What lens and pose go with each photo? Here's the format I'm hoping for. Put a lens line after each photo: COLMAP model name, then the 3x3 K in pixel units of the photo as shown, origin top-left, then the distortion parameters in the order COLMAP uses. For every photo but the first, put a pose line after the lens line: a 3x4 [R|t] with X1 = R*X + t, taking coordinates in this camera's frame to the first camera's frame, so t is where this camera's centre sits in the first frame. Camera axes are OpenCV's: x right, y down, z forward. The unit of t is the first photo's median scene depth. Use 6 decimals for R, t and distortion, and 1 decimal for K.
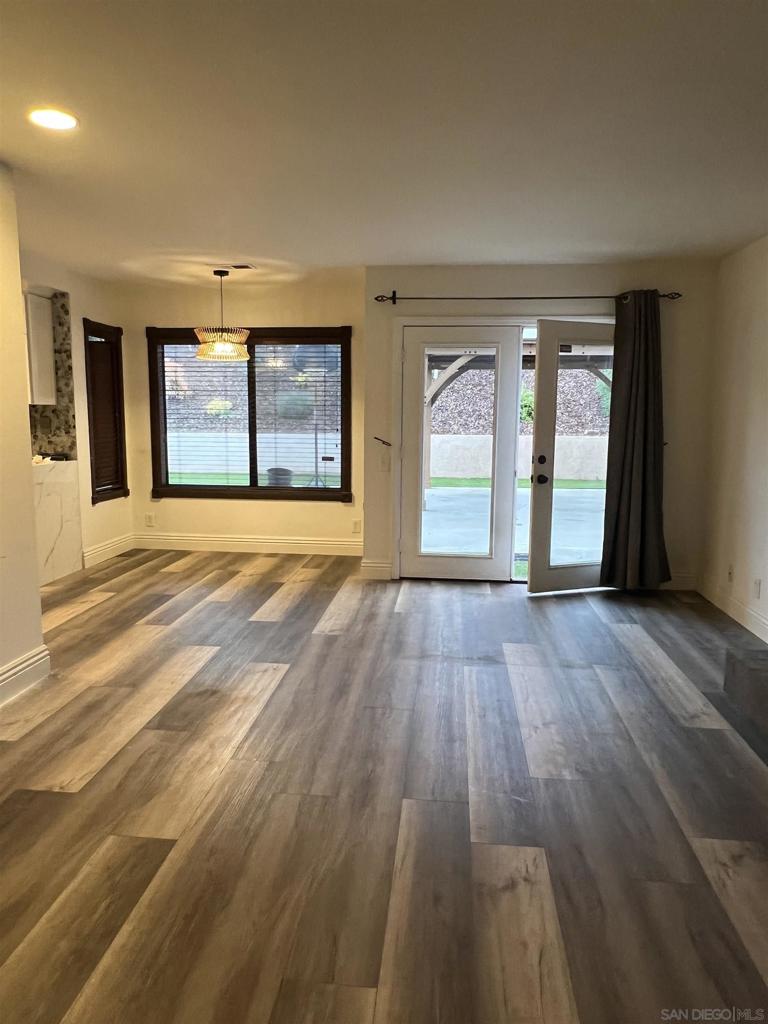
lens RADIAL K [[688.6, 0, 377.2], [0, 688.6, 507.8], [0, 0, 1]] dist [0.004329, -0.010310]
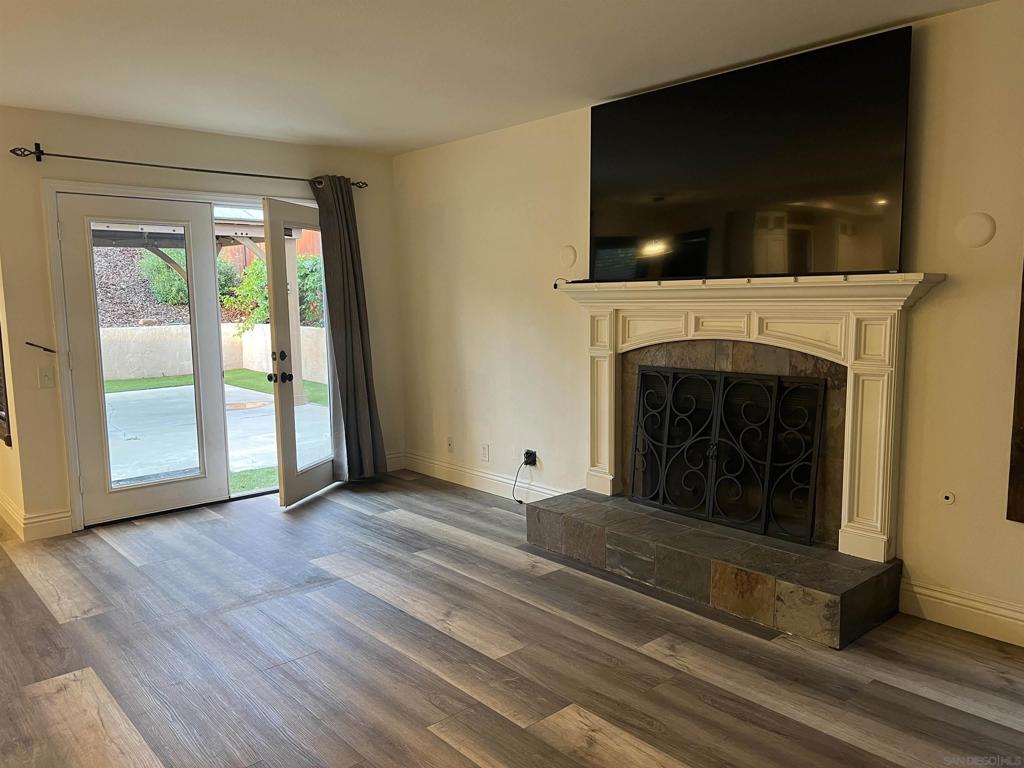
lens RADIAL K [[765.7, 0, 512.2], [0, 765.7, 387.7], [0, 0, 1]] dist [0.060357, -0.075522]
pose [[0.670171, -0.109095, 0.734145, -0.312606], [0.121419, 0.991928, 0.036564, -0.028228], [-0.732208, 0.064635, 0.678007, 0.096536]]
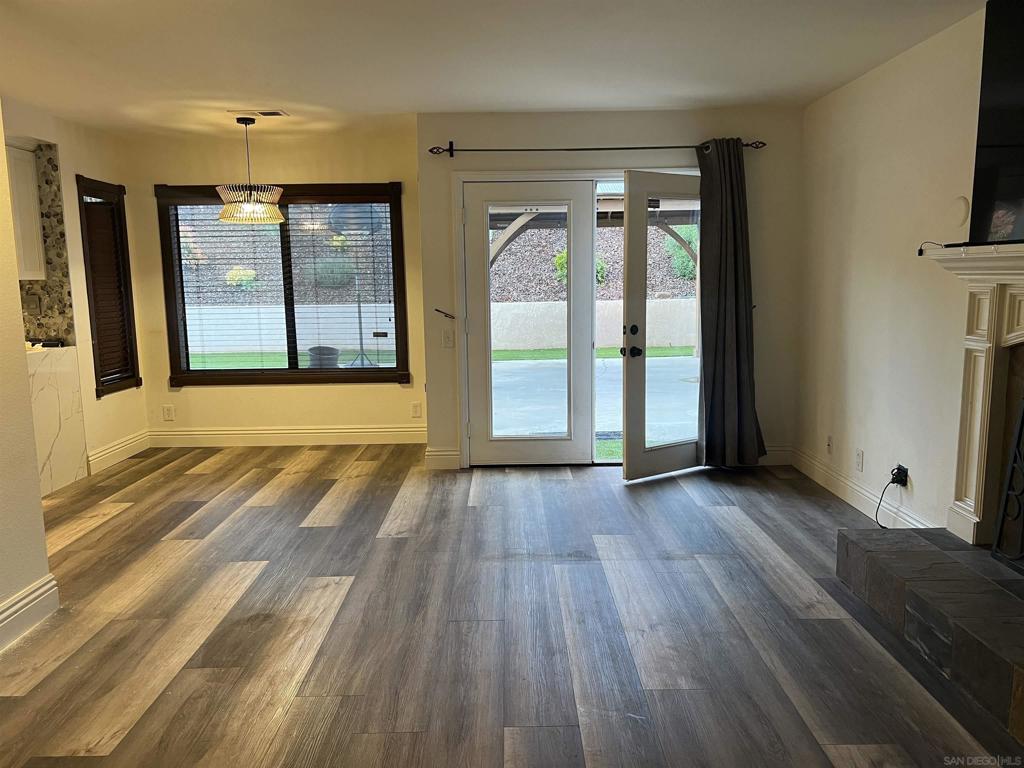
lens RADIAL K [[765.7, 0, 508.7], [0, 765.7, 385.3], [0, 0, 1]] dist [0.060357, -0.075522]
pose [[0.993388, -0.038935, 0.108002, -0.023742], [0.038666, 0.999242, 0.004591, -0.006606], [-0.108099, -0.000385, 0.994140, 0.016768]]
